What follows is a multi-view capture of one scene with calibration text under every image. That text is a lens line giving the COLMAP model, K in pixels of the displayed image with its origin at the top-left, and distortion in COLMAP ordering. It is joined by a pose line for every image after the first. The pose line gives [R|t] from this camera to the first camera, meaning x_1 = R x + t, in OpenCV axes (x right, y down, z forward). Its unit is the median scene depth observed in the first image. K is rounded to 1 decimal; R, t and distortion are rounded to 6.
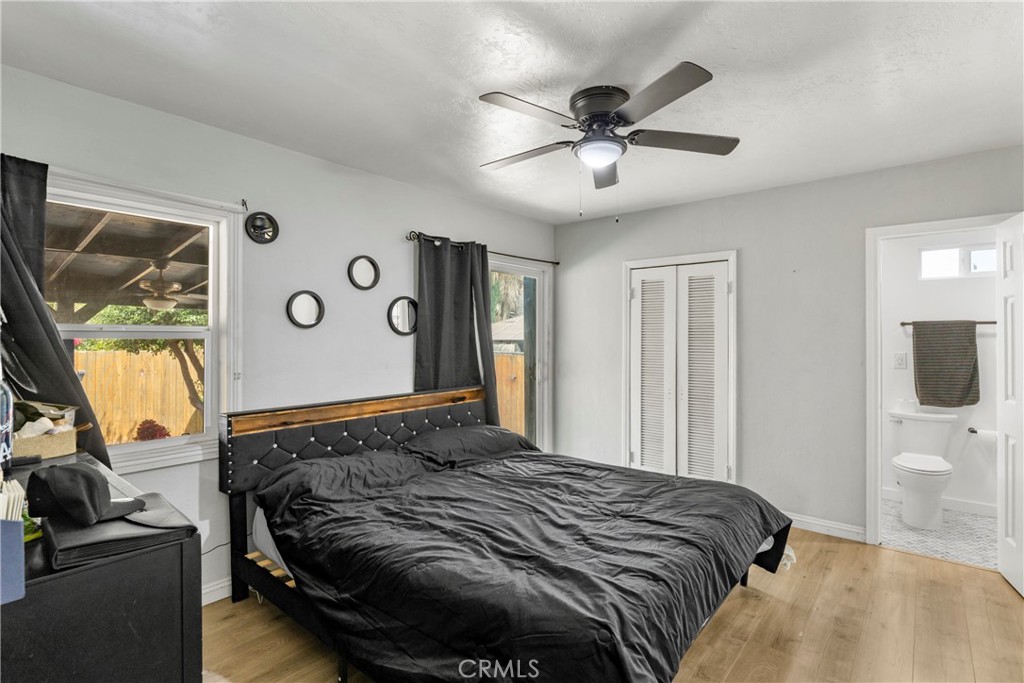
lens RADIAL K [[499.9, 0, 512.0], [0, 499.9, 341.5], [0, 0, 1]] dist [-0.001043, -0.000007]
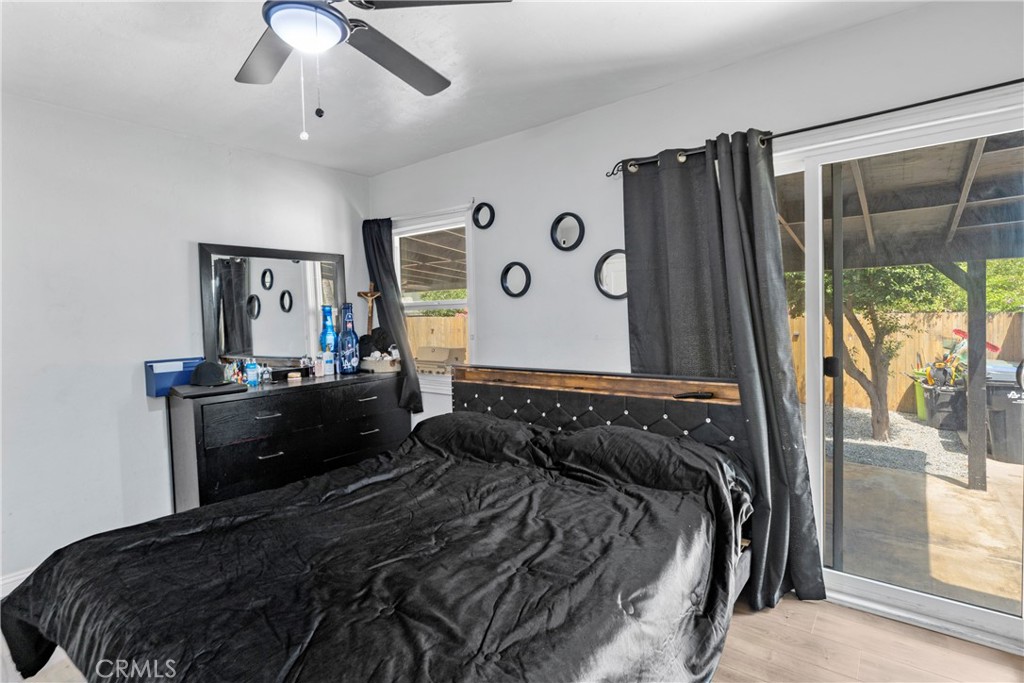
lens RADIAL K [[499.9, 0, 512.0], [0, 499.9, 341.5], [0, 0, 1]] dist [-0.001043, -0.000007]
pose [[0.029685, 0.058291, -0.997858, 0.565753], [0.020113, 0.998061, 0.058901, 0.004370], [0.999357, -0.021818, 0.028455, 0.804129]]
